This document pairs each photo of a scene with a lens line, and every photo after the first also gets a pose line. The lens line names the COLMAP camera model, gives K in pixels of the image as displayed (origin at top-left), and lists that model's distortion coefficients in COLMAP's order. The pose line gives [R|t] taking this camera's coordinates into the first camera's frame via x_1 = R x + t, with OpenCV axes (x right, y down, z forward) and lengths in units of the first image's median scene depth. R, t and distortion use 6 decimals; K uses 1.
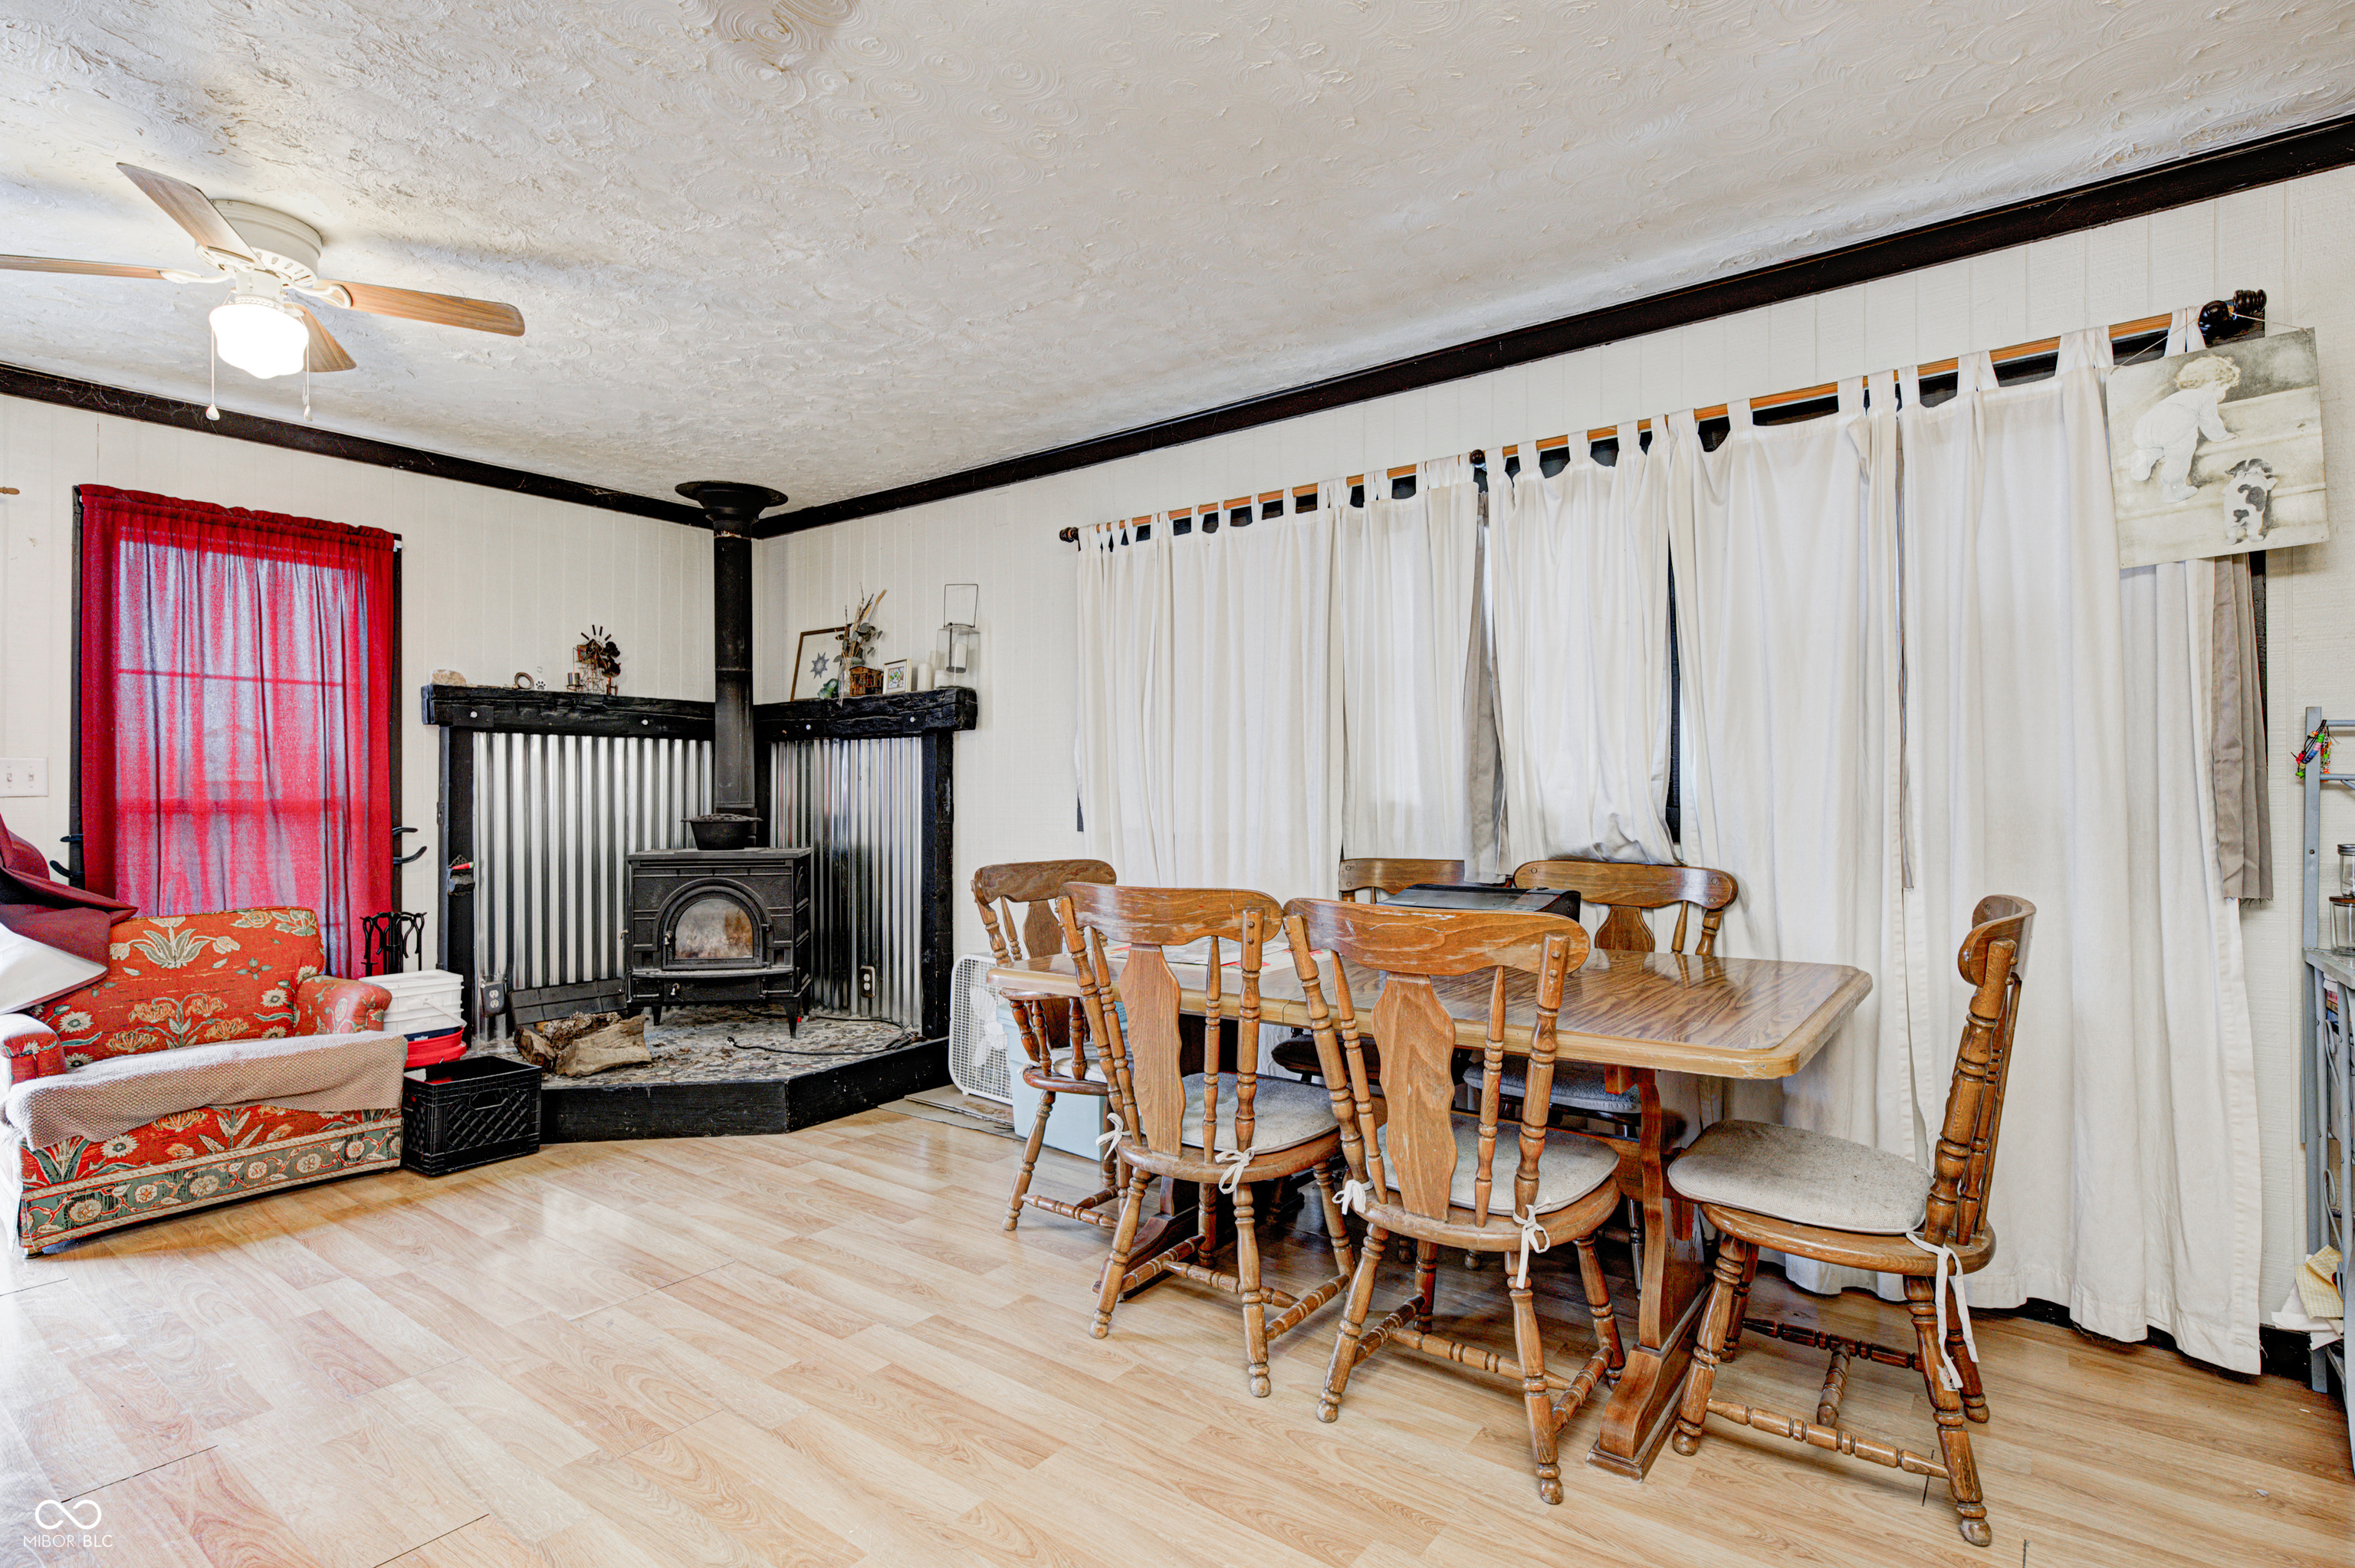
lens RADIAL K [[1153.3, 0, 1189.3], [0, 1153.3, 786.6], [0, 0, 1]] dist [-0.002160, 0.002489]
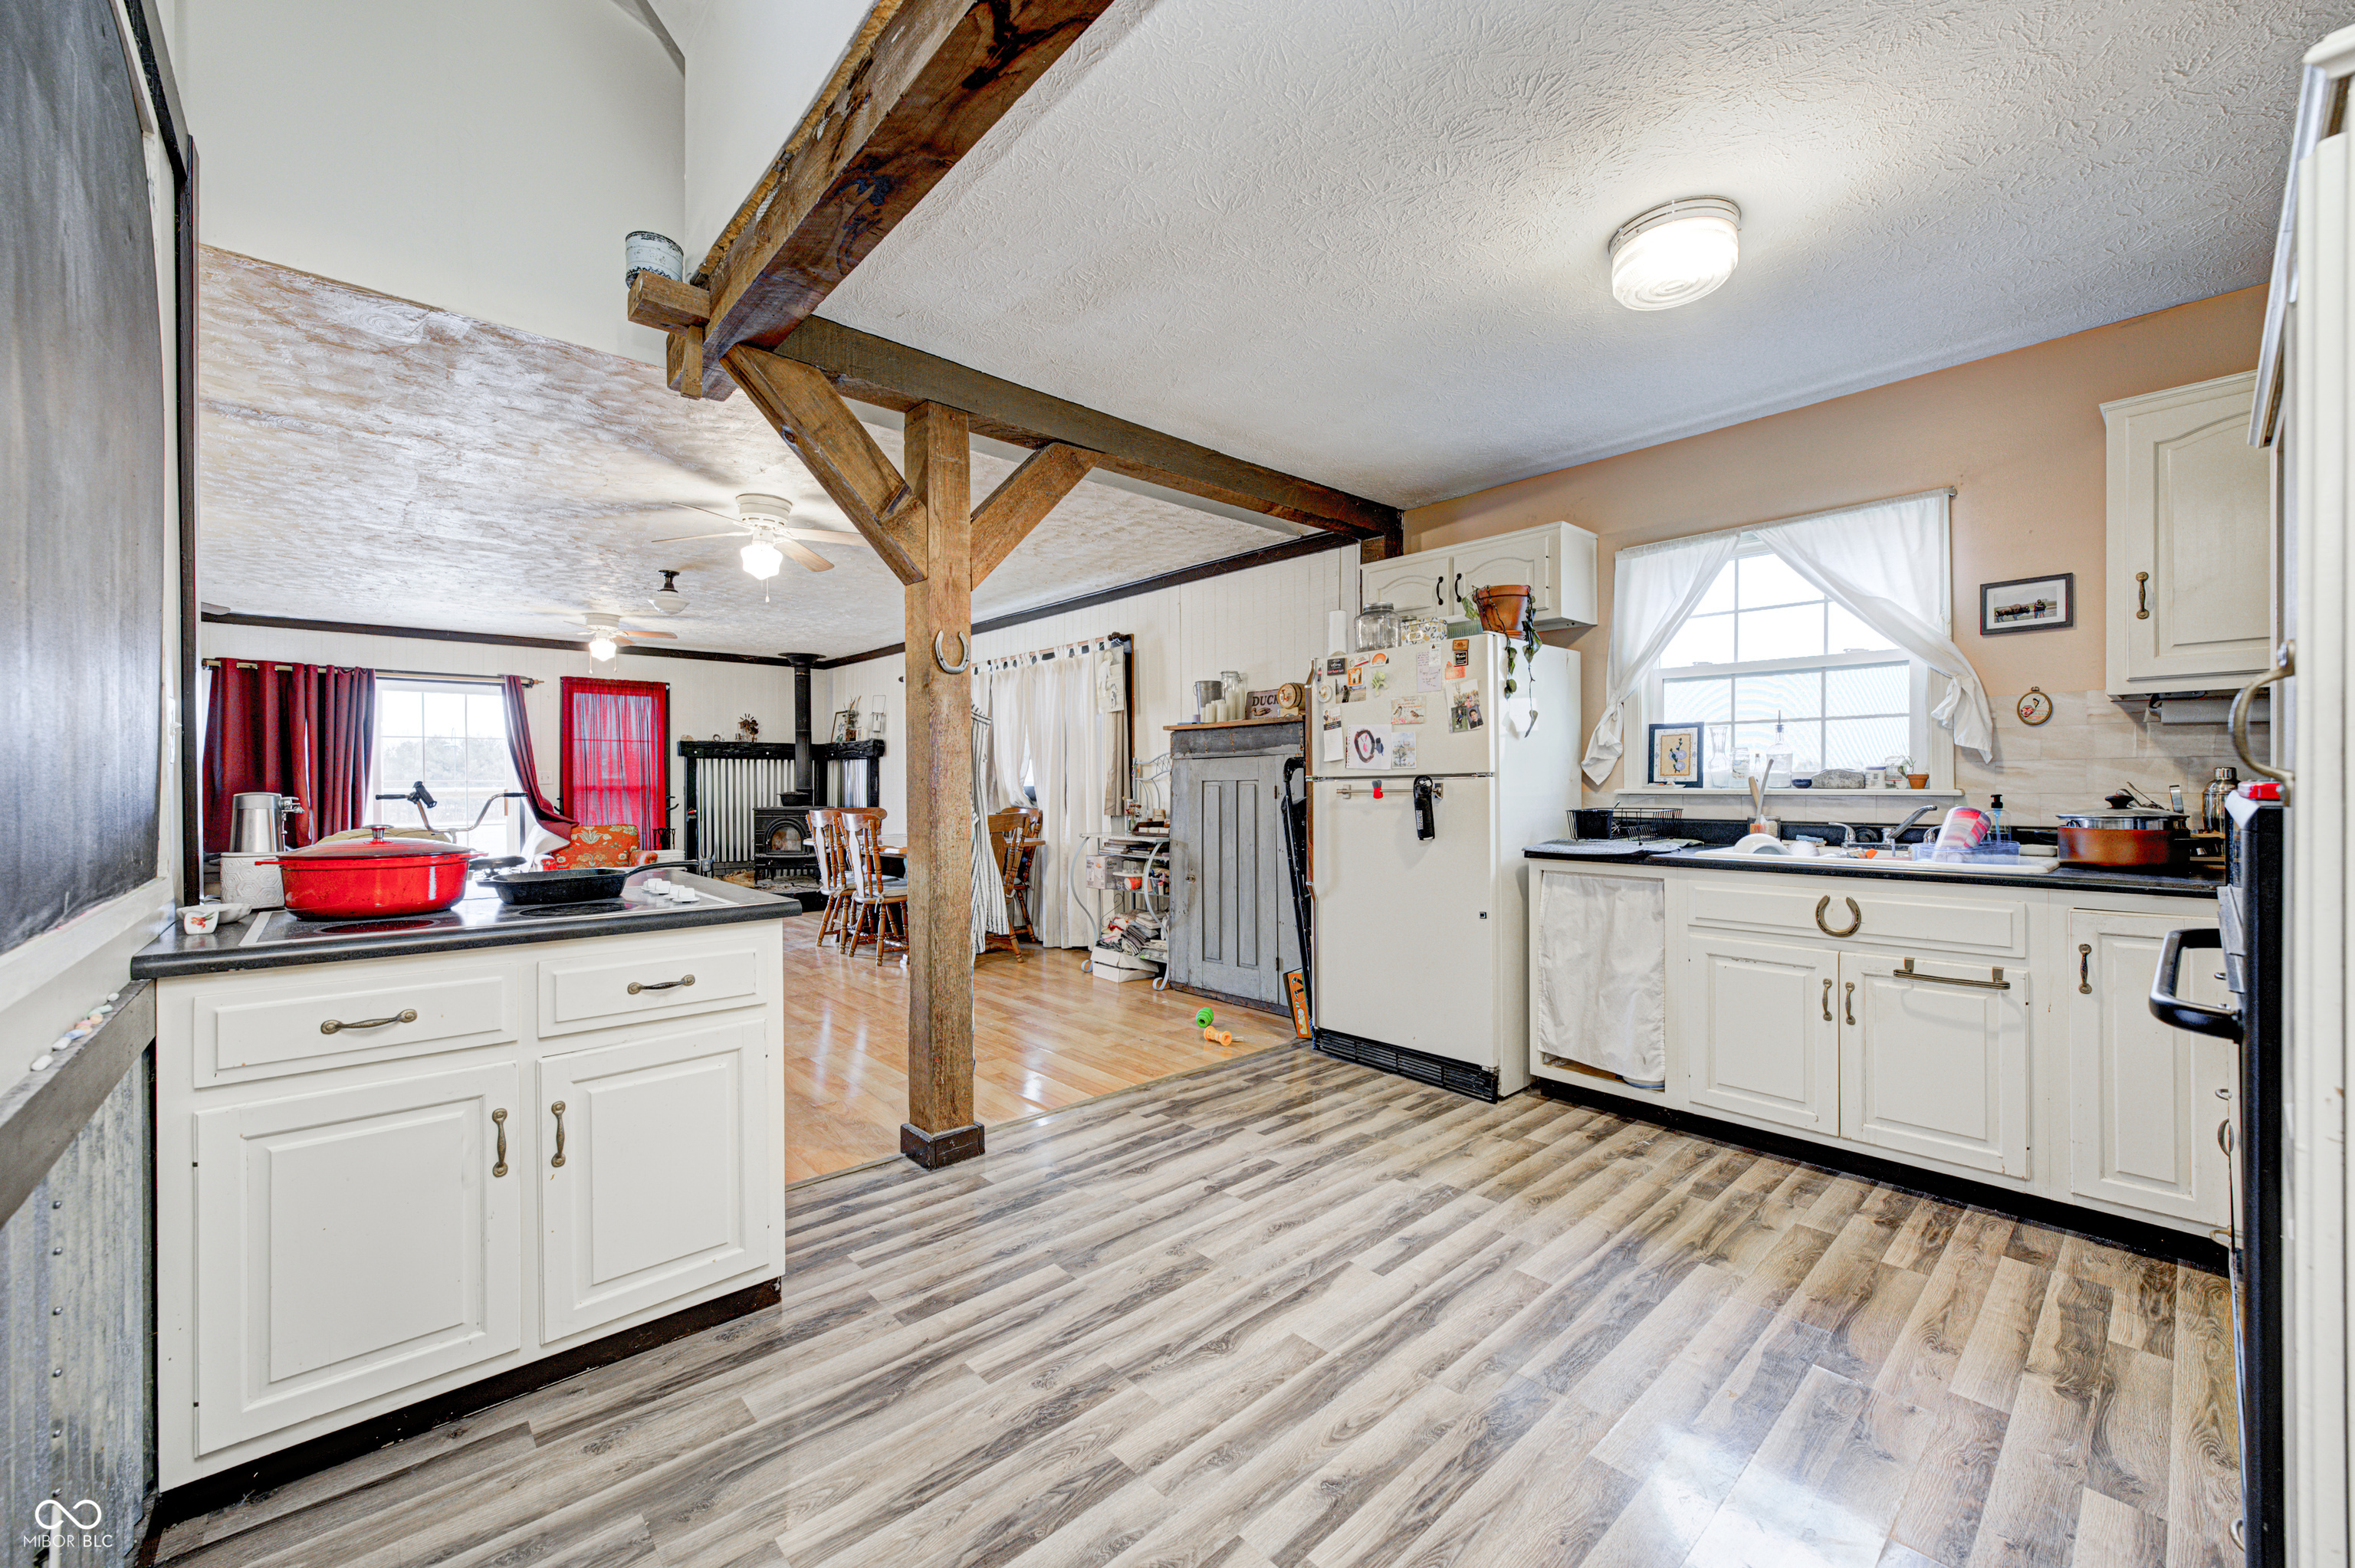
lens RADIAL K [[922.2, 0, 1180.8], [0, 922.2, 793.0], [0, 0, 1]] dist [-0.002382, 0.000539]
pose [[0.982343, 0.001869, -0.187082, 0.803522], [0.001093, 0.999876, 0.015727, -0.003042], [0.187088, -0.015653, 0.982218, -0.791314]]
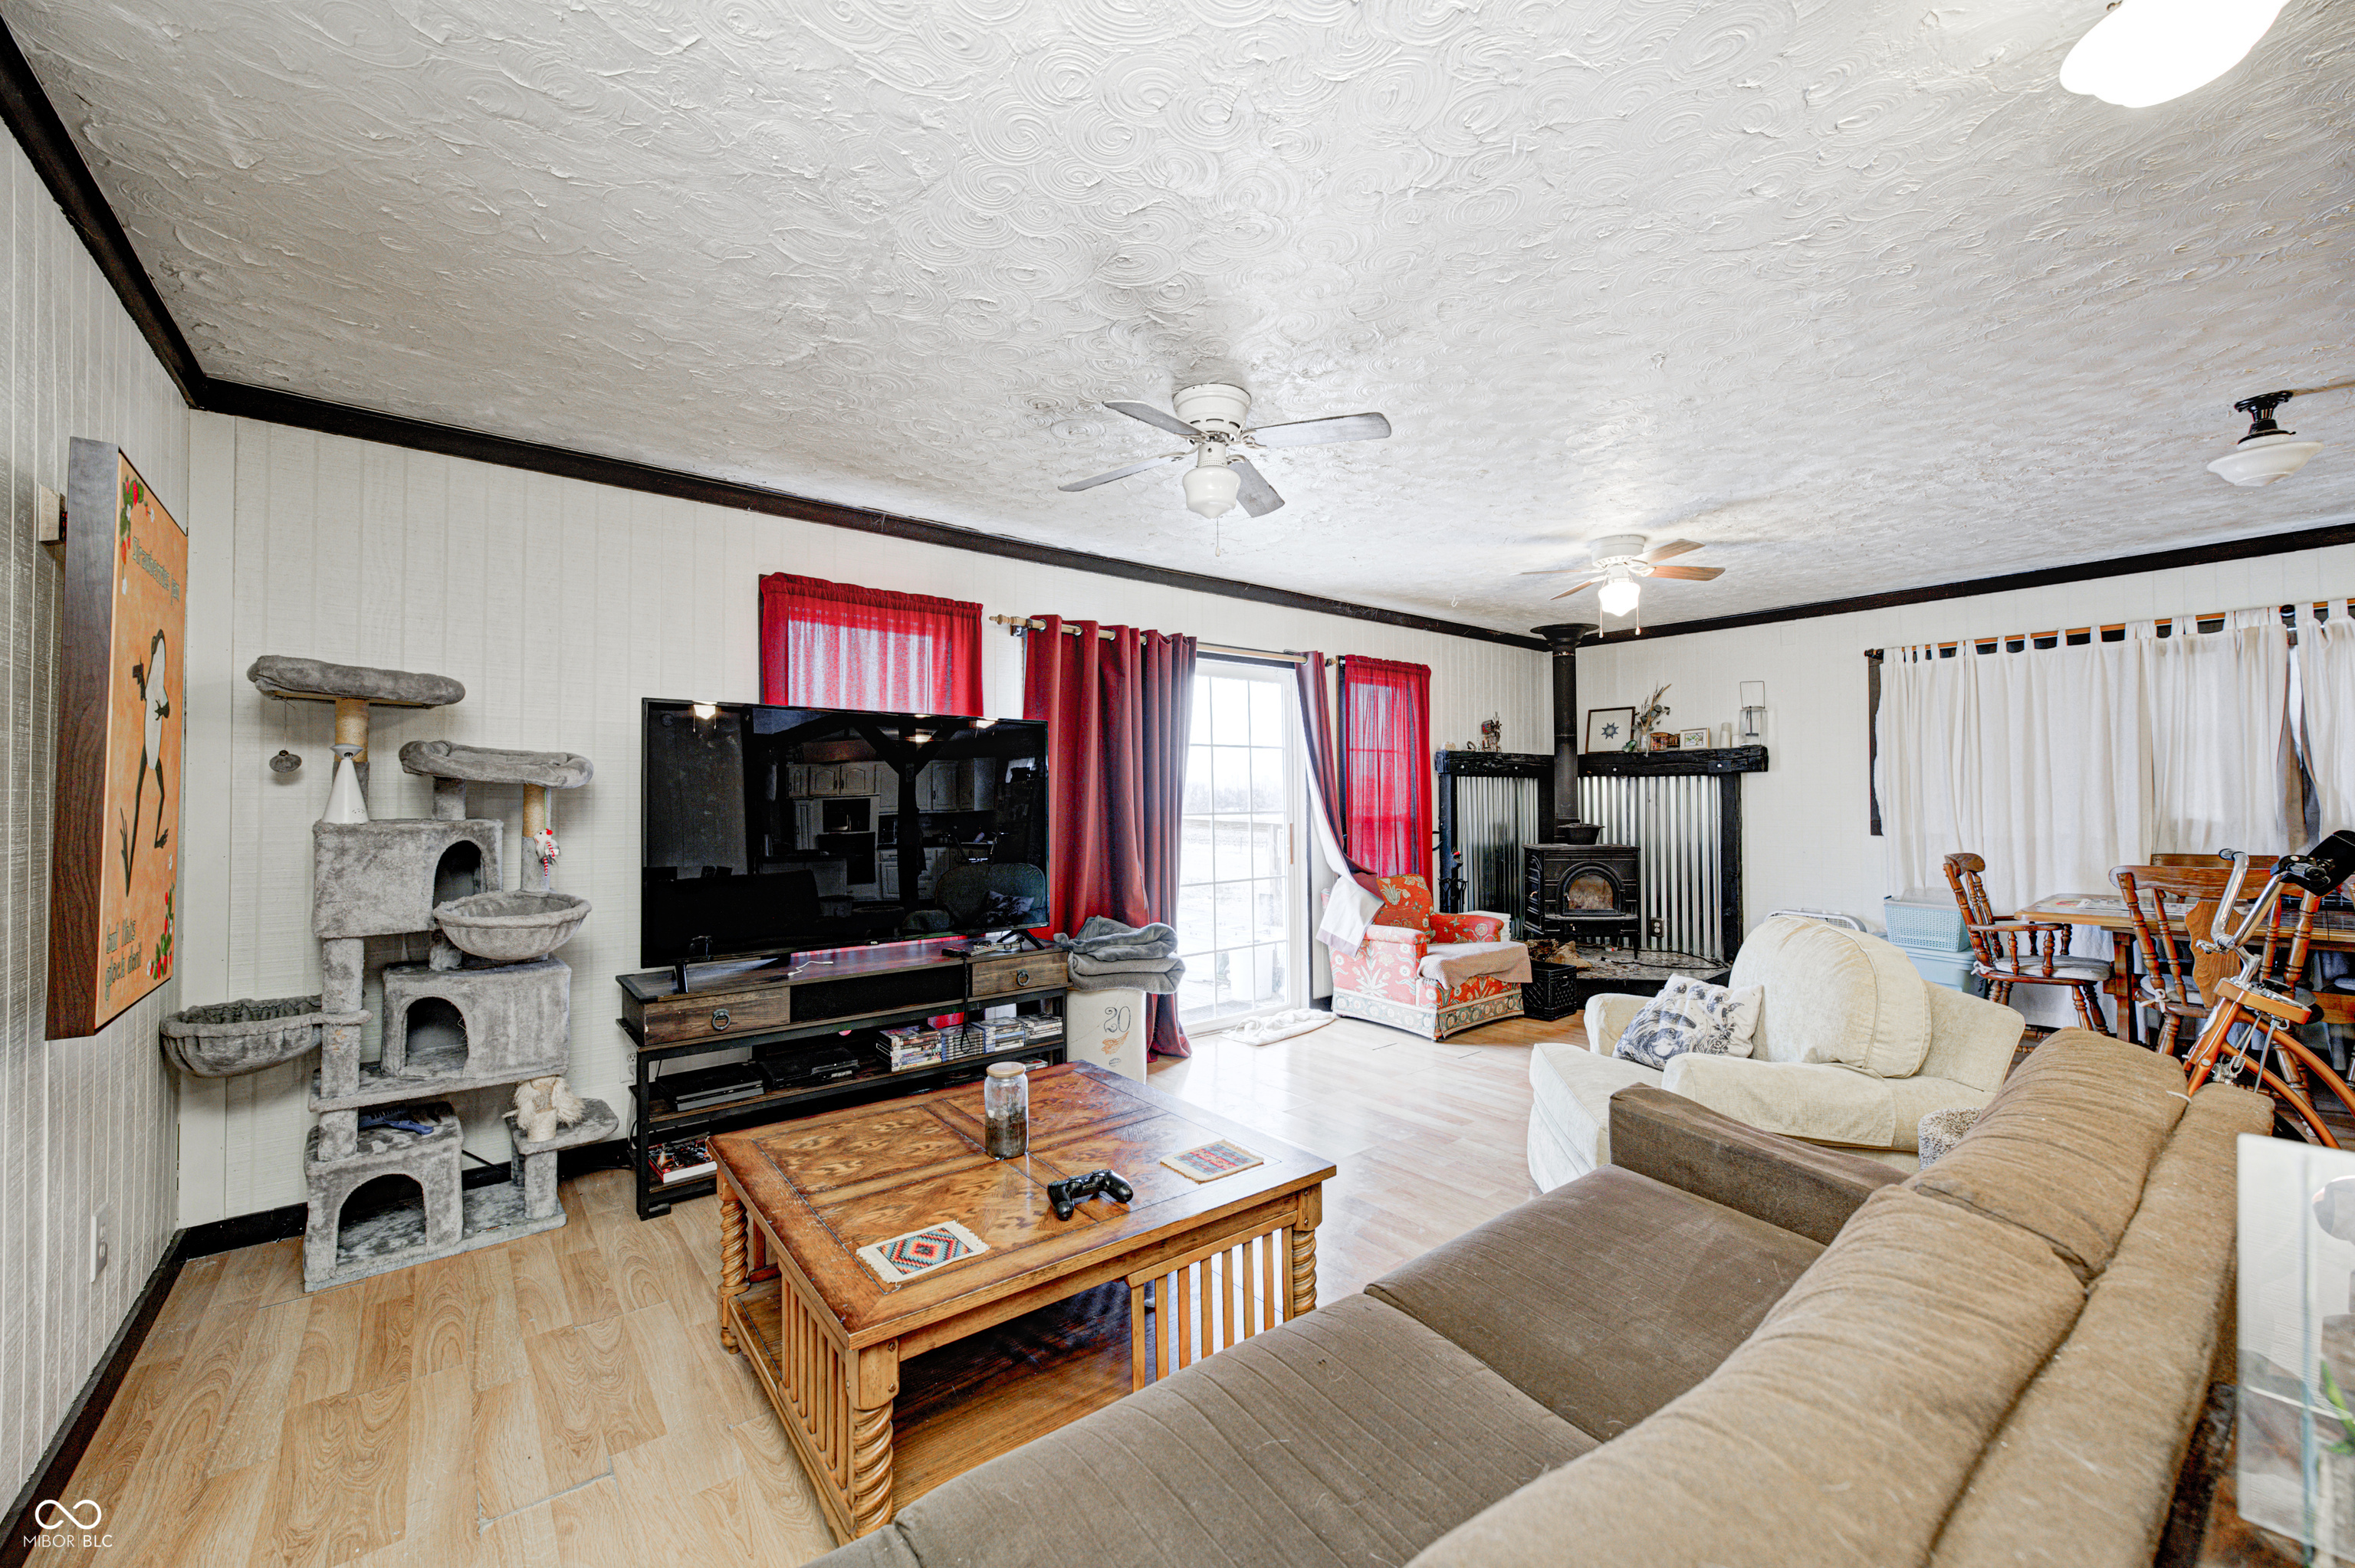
lens RADIAL K [[922.2, 0, 1185.1], [0, 922.2, 780.0], [0, 0, 1]] dist [-0.002382, 0.000539]
pose [[0.969840, -0.008198, -0.243604, -0.682220], [0.004008, 0.999835, -0.017689, -0.018819], [0.243709, 0.016179, 0.969713, -0.461109]]
